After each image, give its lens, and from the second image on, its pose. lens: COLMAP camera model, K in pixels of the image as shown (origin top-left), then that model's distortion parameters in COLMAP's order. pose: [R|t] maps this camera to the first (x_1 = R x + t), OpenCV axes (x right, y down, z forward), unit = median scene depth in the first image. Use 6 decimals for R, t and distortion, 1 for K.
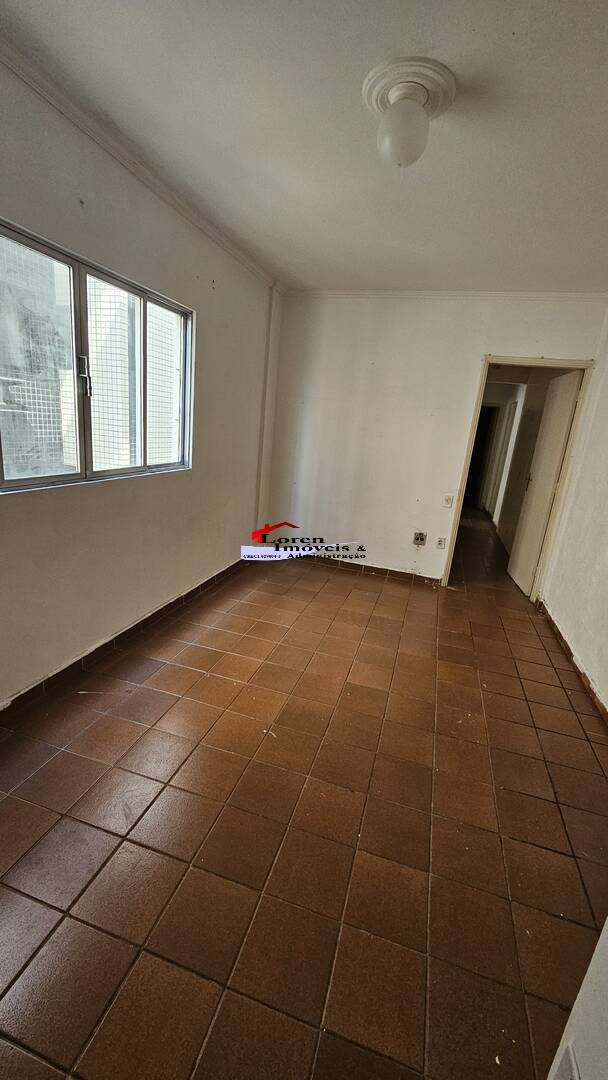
lens RADIAL K [[443.9, 0, 308.3], [0, 443.9, 542.7], [0, 0, 1]] dist [-0.003275, -0.001527]
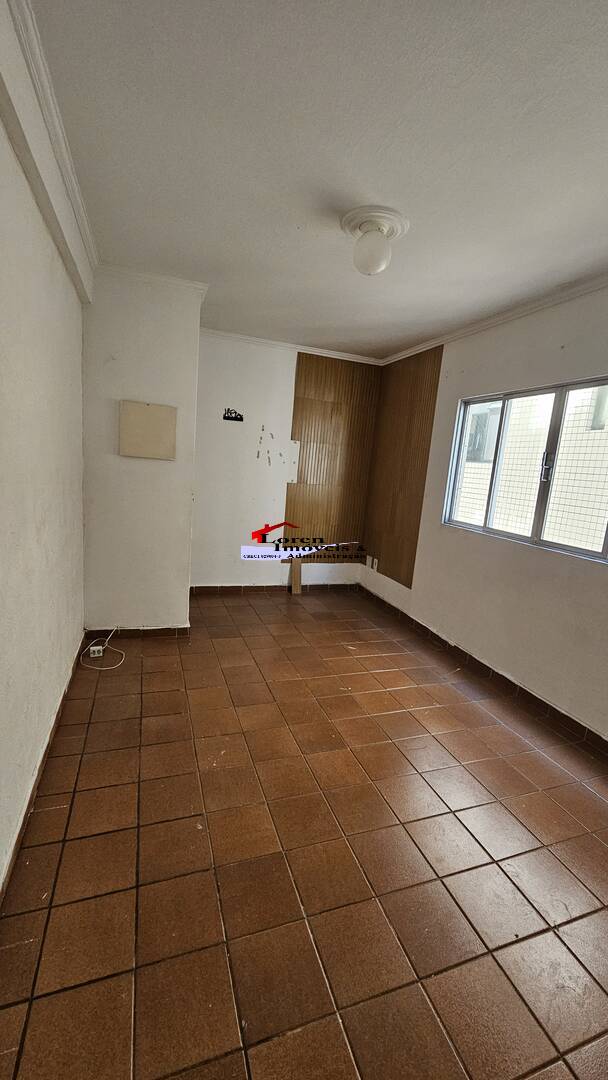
lens RADIAL K [[443.9, 0, 309.2], [0, 443.9, 537.7], [0, 0, 1]] dist [-0.003275, -0.001527]
pose [[-0.791946, -0.055929, -0.608025, 0.842911], [-0.302581, 0.900874, 0.311242, -0.384263], [0.530346, 0.430463, -0.730366, 1.688230]]
